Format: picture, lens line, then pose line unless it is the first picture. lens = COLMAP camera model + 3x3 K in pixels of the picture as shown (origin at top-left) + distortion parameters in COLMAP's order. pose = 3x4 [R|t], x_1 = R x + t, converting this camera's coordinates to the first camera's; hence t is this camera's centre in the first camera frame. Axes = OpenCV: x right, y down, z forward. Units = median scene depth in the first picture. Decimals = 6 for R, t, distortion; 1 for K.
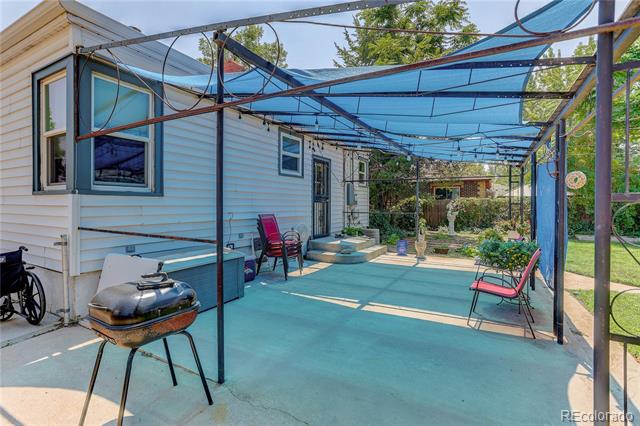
lens RADIAL K [[307.8, 0, 320.0], [0, 307.8, 213.0], [0, 0, 1]] dist [-0.035126, 0.000629]
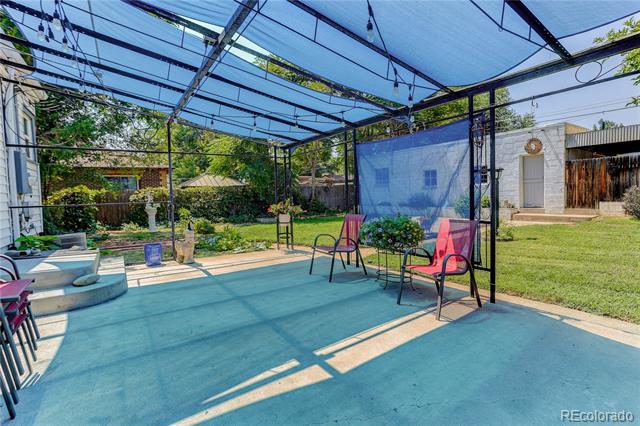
lens RADIAL K [[307.8, 0, 320.0], [0, 307.8, 213.0], [0, 0, 1]] dist [-0.035126, 0.000629]
pose [[0.447884, -0.065049, 0.891722, -0.280107], [0.054229, 0.997490, 0.045527, 0.026690], [-0.892445, 0.027966, 0.450288, 0.730935]]
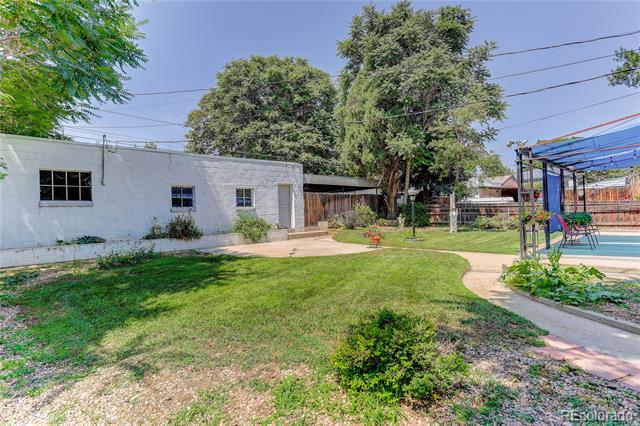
lens RADIAL K [[317.1, 0, 320.0], [0, 317.1, 213.0], [0, 0, 1]] dist [-0.034380, 0.000718]
pose [[-0.949180, 0.030062, 0.313295, 1.392591], [0.040810, 0.998780, 0.027801, -0.034578], [-0.312077, 0.039174, -0.949249, 3.074443]]
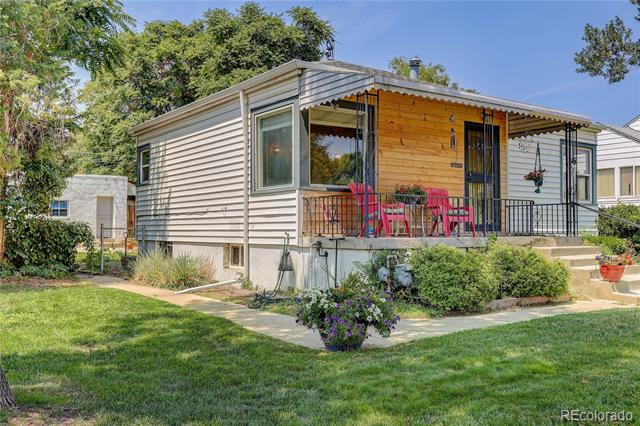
lens RADIAL K [[606.9, 0, 319.9], [0, 606.9, 227.5], [0, 0, 1]] dist [-0.003840, 0.007364]
pose [[-0.905188, -0.003408, 0.424997, -1.912061], [0.007096, 0.999707, 0.023129, -0.051267], [-0.424951, 0.023951, -0.904899, 4.922424]]
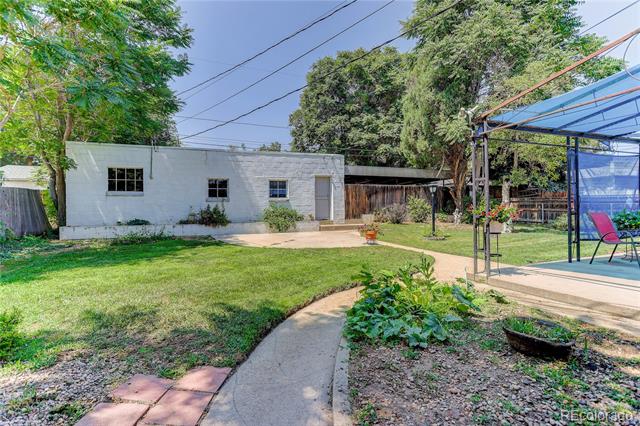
lens RADIAL K [[307.8, 0, 320.0], [0, 307.8, 213.0], [0, 0, 1]] dist [-0.035126, 0.000629]
pose [[-0.755209, -0.003371, 0.655475, 0.732943], [0.028351, 0.998883, 0.037802, 0.003511], [-0.654871, 0.047132, -0.754270, 2.558726]]
